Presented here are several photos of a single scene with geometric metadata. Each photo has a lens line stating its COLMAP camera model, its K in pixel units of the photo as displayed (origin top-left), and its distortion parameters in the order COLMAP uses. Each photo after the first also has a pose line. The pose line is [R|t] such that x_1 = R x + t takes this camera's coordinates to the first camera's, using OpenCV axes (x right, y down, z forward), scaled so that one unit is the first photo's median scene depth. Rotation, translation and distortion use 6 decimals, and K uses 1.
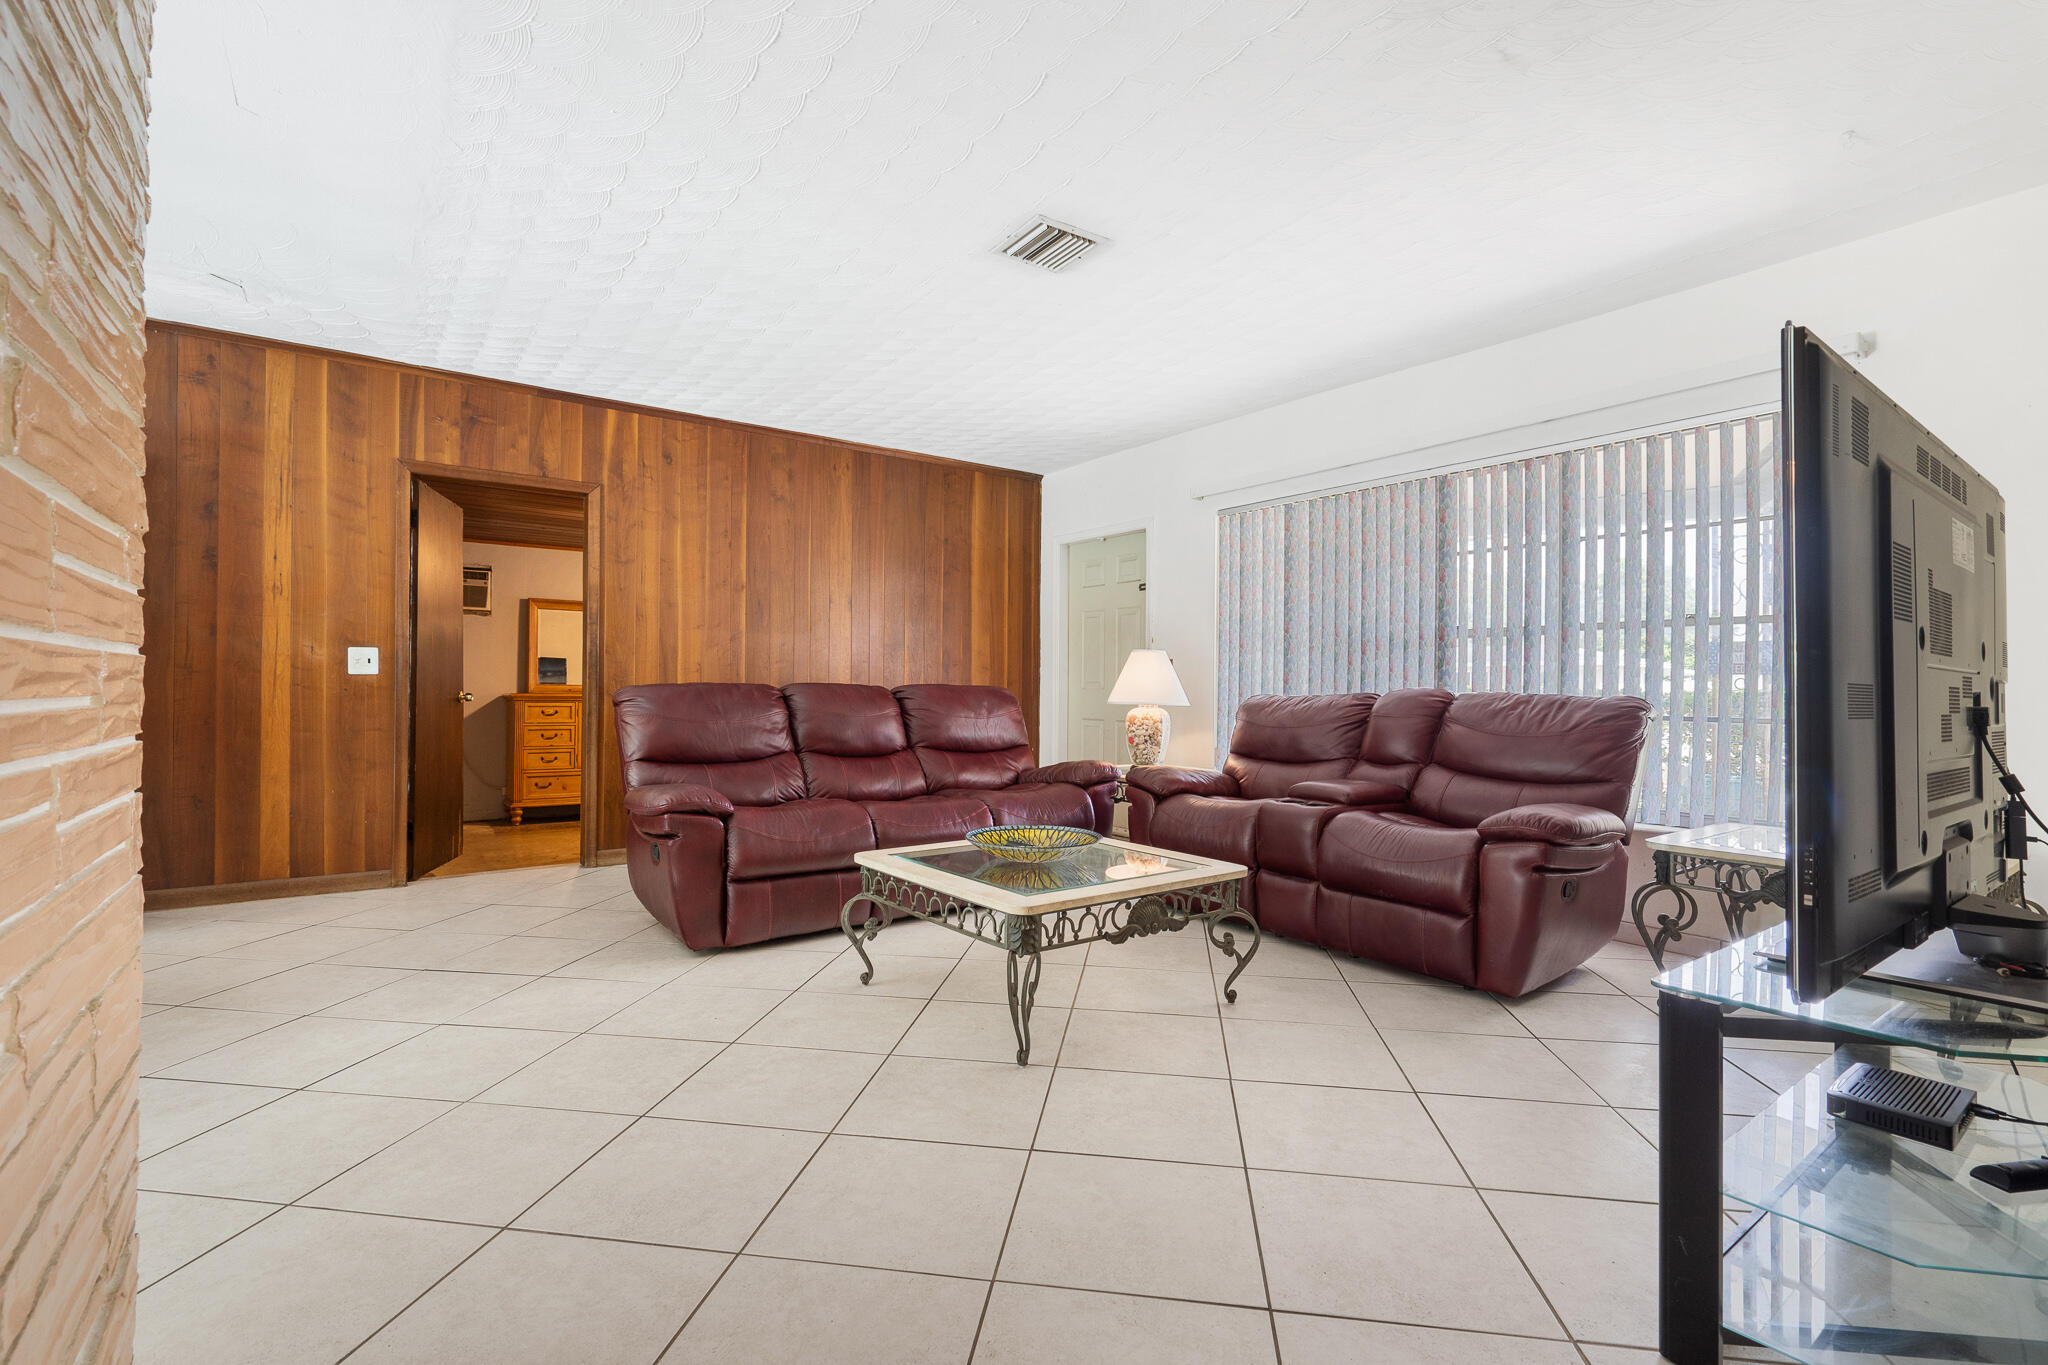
lens RADIAL K [[945.2, 0, 1024.0], [0, 945.2, 682.5], [0, 0, 1]] dist [0.000276, 0.000002]
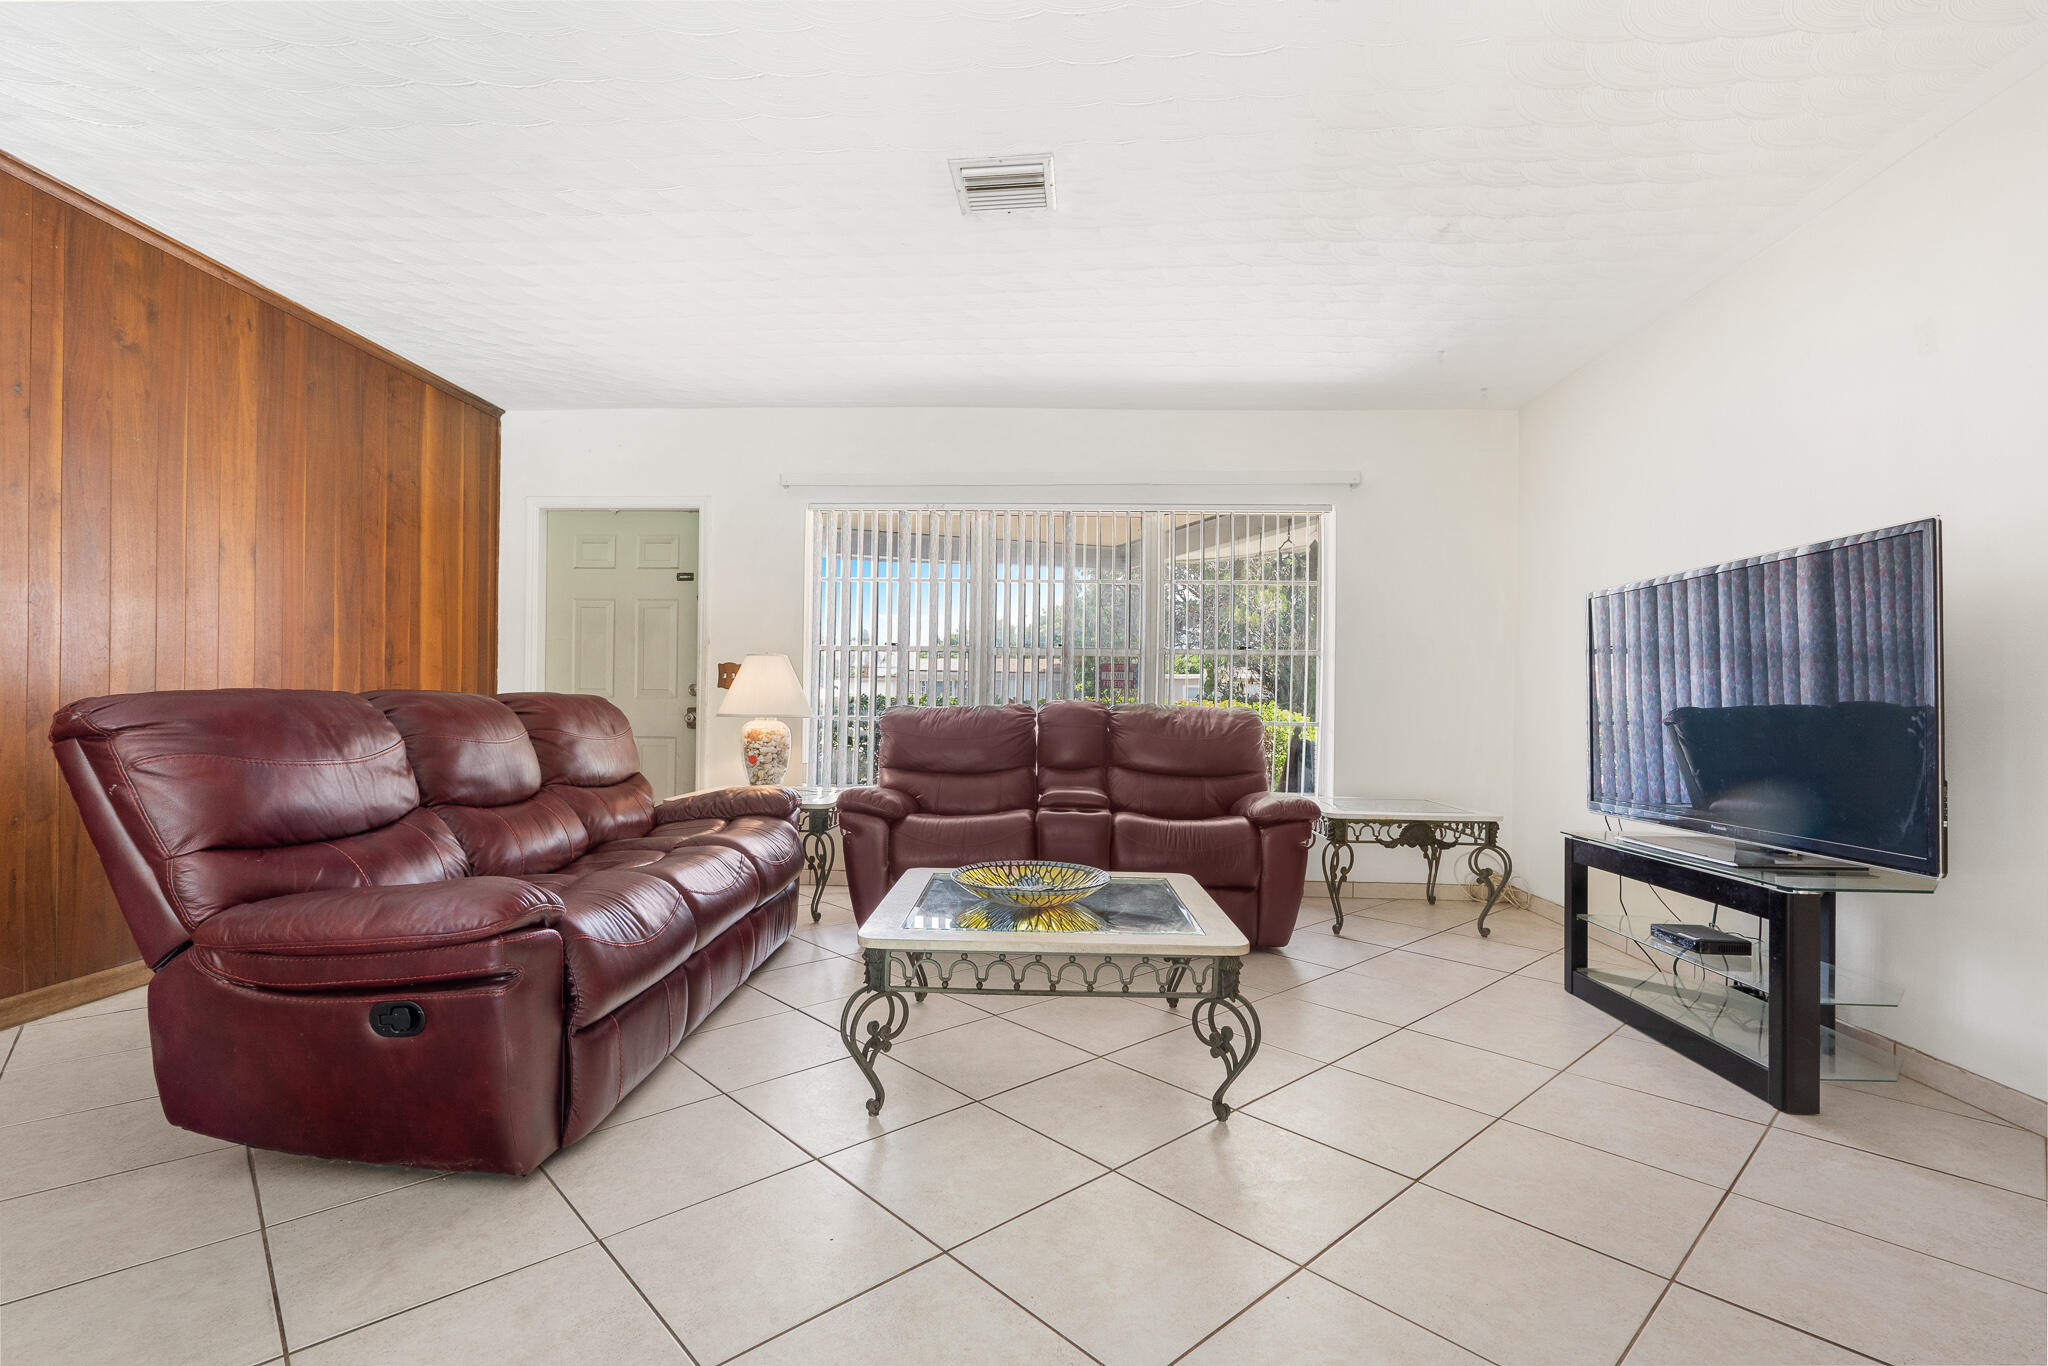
lens RADIAL K [[942.3, 0, 1028.3], [0, 942.3, 691.2], [0, 0, 1]] dist [-0.001005, -0.000415]
pose [[0.613521, 0.004894, 0.789663, -0.355522], [-0.007099, 0.999975, -0.000682, -0.001113], [-0.789646, -0.005187, 0.613541, 0.252725]]
